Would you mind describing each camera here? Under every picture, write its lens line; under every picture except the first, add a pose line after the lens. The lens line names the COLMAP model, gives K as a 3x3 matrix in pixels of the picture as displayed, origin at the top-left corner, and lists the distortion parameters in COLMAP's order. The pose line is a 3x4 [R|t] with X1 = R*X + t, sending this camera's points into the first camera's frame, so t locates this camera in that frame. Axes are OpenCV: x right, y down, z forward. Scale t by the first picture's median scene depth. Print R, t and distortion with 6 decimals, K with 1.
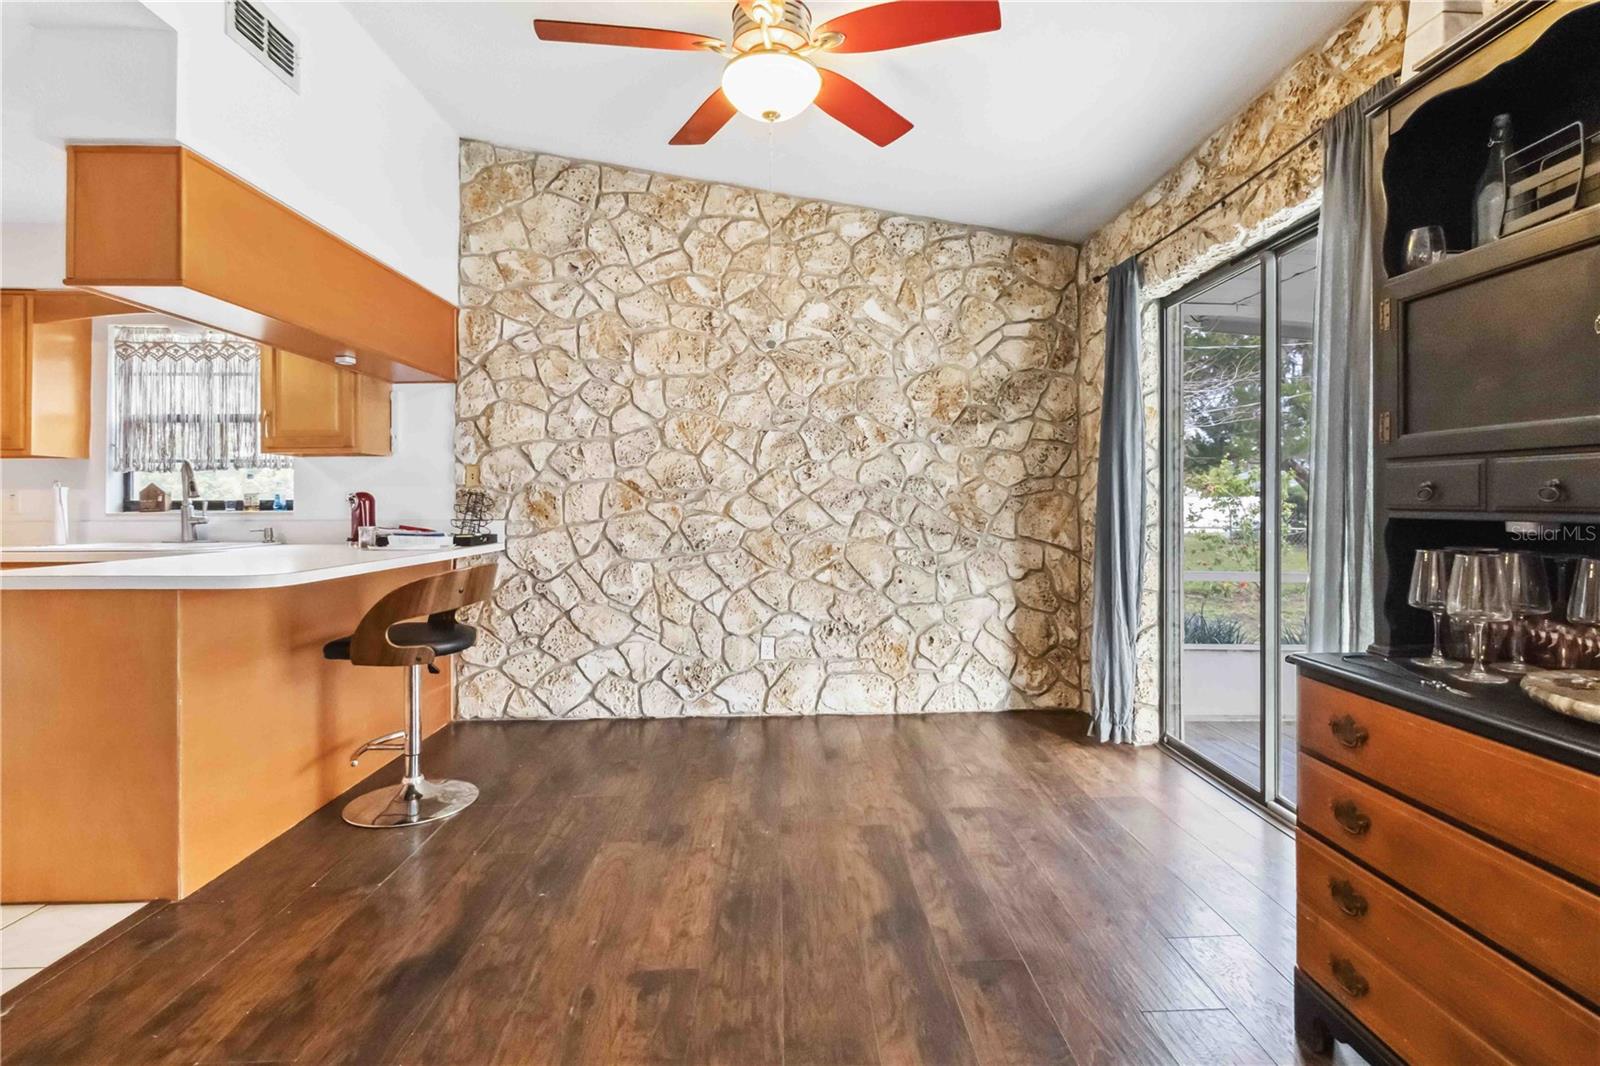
lens RADIAL K [[749.1, 0, 818.7], [0, 749.1, 501.5], [0, 0, 1]] dist [-0.000185, 0.002660]
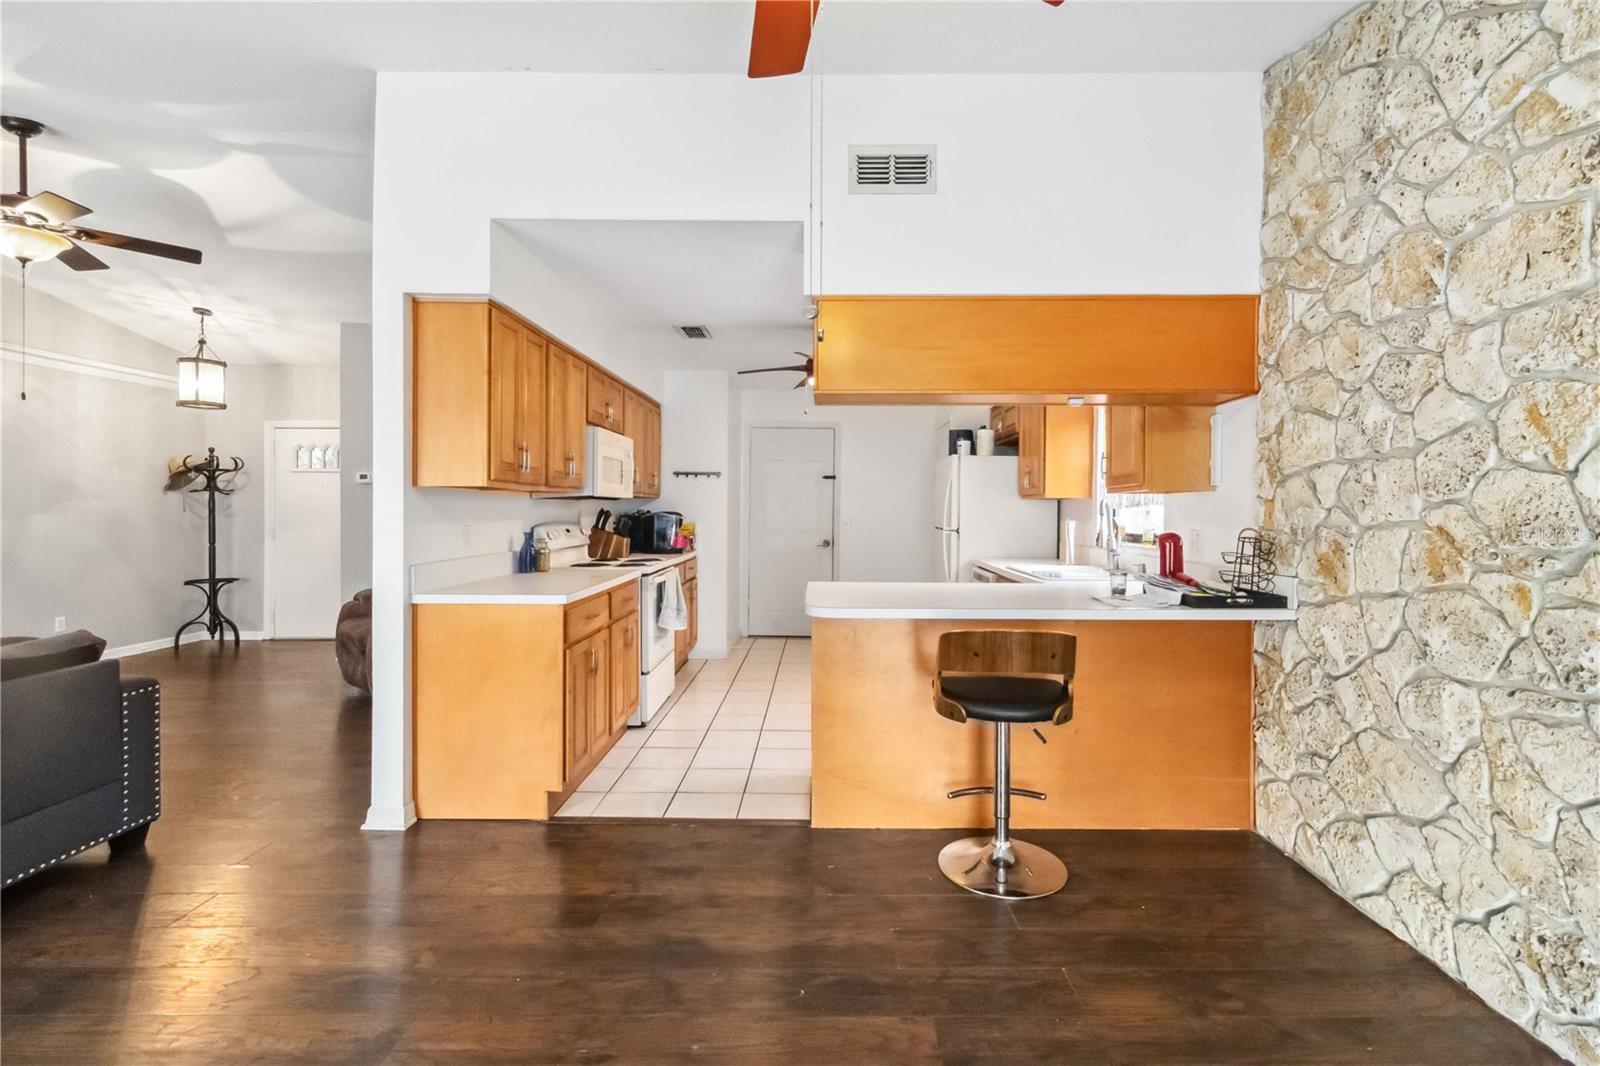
lens RADIAL K [[749.1, 0, 818.3], [0, 749.1, 509.2], [0, 0, 1]] dist [-0.000185, 0.002660]
pose [[-0.048896, 0.003397, -0.998798, 0.305491], [0.000907, 0.999994, 0.003357, -0.042676], [0.998803, -0.000742, -0.048899, 0.582926]]
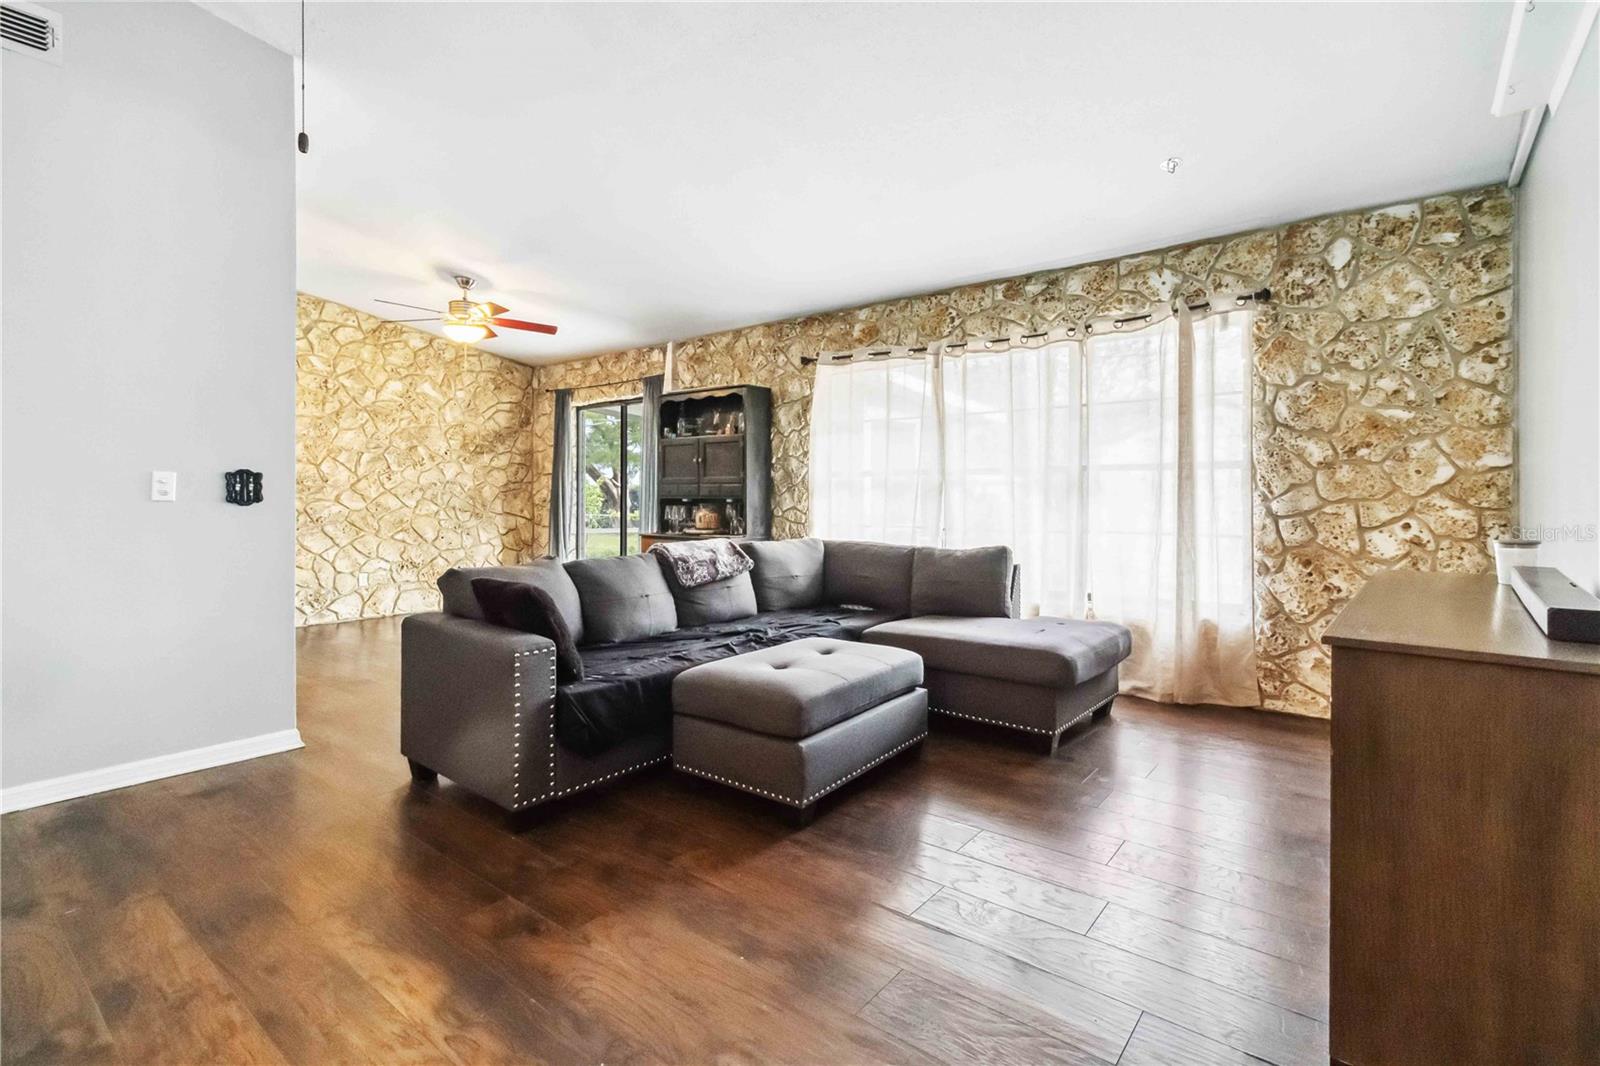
lens RADIAL K [[749.1, 0, 818.0], [0, 749.1, 497.4], [0, 0, 1]] dist [-0.000185, 0.002660]
pose [[0.647337, 0.002342, 0.762201, -0.708673], [-0.003380, 0.999994, -0.000201, 0.005293], [-0.762197, -0.002446, 0.647341, -0.909166]]
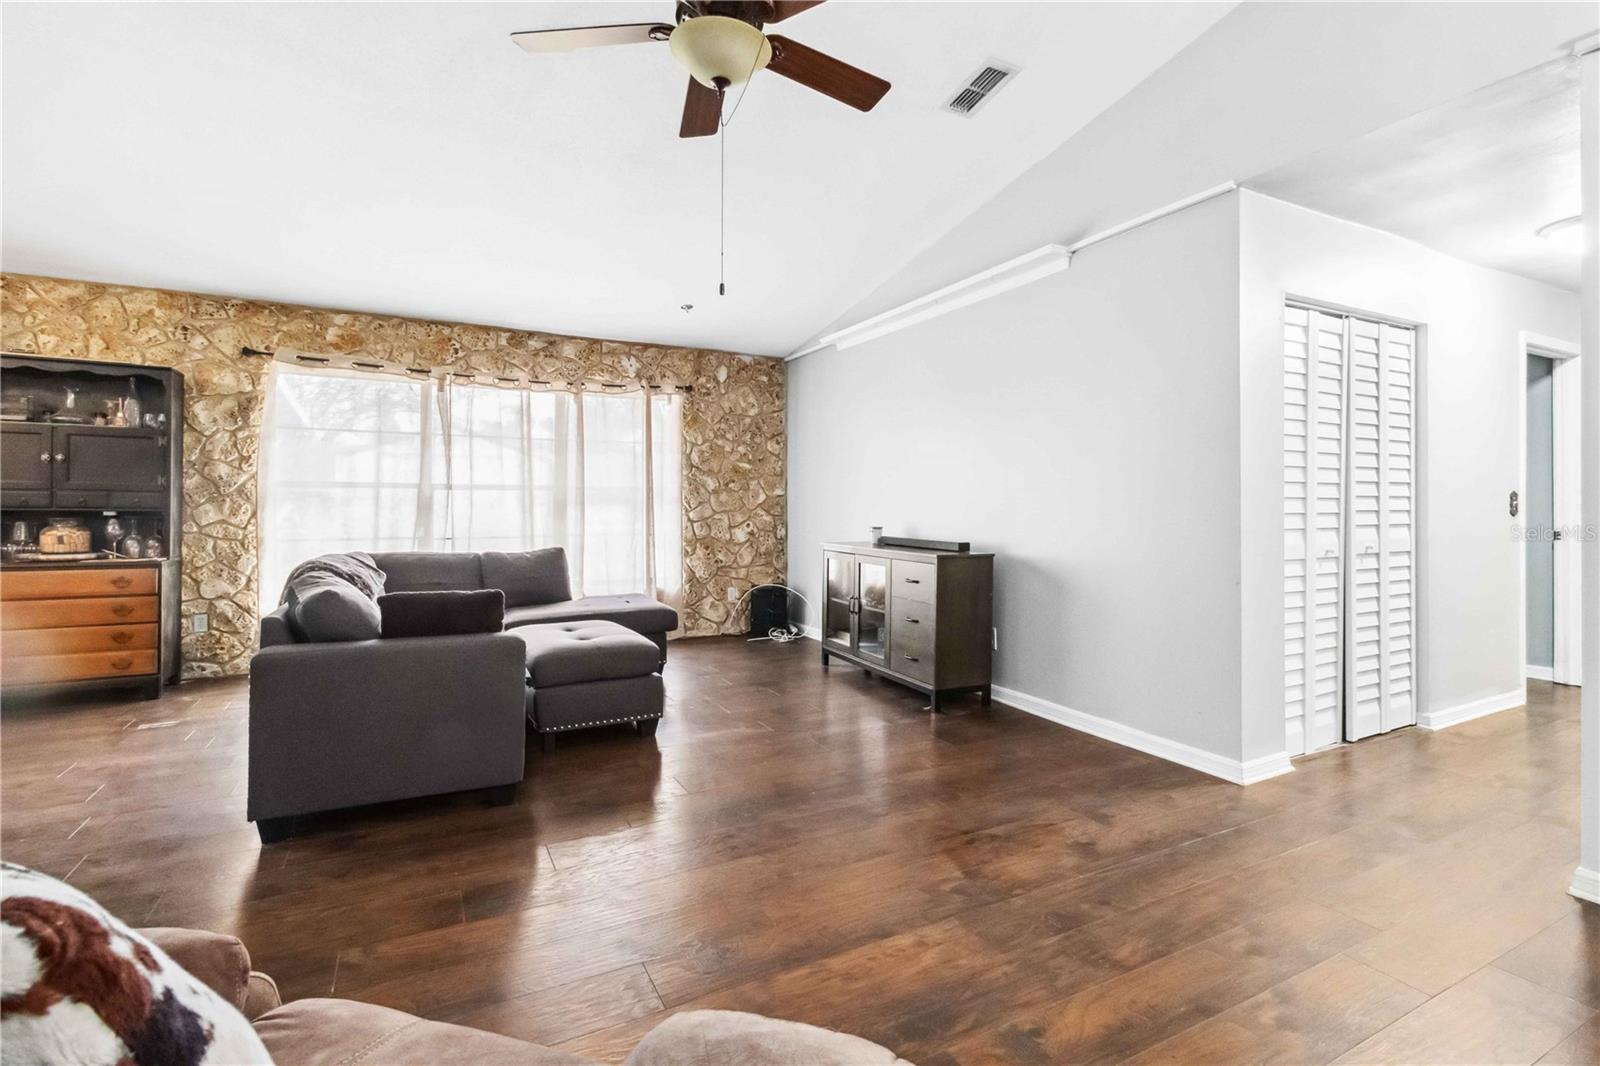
lens RADIAL K [[749.1, 0, 814.1], [0, 749.1, 504.1], [0, 0, 1]] dist [-0.000185, 0.002660]
pose [[-0.441044, 0.008832, 0.897442, -1.172052], [-0.002303, 0.999937, -0.010972, 0.007991], [-0.897483, -0.006906, -0.440996, -0.241061]]
